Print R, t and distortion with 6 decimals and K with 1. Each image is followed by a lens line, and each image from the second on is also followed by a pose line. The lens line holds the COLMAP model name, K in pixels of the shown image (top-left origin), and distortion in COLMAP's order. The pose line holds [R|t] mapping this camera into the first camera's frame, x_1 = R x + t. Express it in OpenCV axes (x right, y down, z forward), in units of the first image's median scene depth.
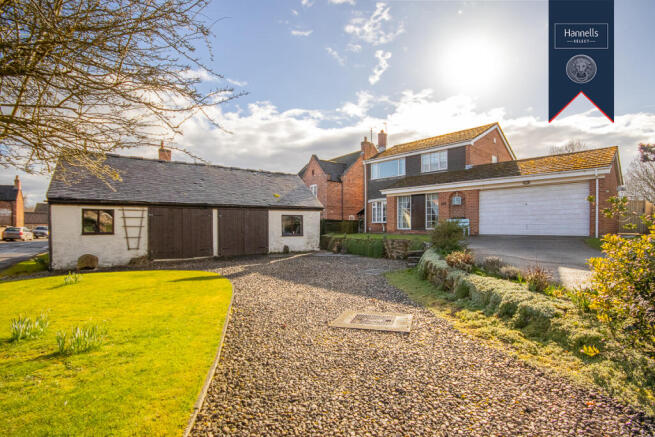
lens RADIAL K [[317.4, 0, 330.0], [0, 317.4, 208.2], [0, 0, 1]] dist [-0.000249, 0.000113]
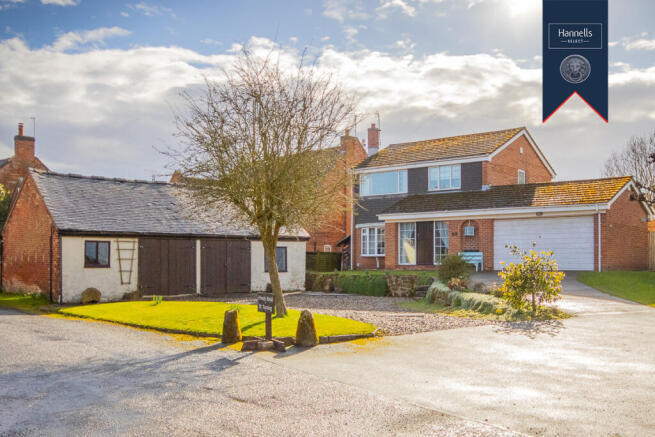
lens RADIAL K [[536.0, 0, 327.5], [0, 536.0, 218.5], [0, 0, 1]] dist [-0.003880, -0.007007]
pose [[0.995308, 0.011176, 0.096112, -0.122536], [-0.008927, 0.999677, -0.023794, -0.019464], [-0.096347, 0.022824, 0.995086, -0.411134]]
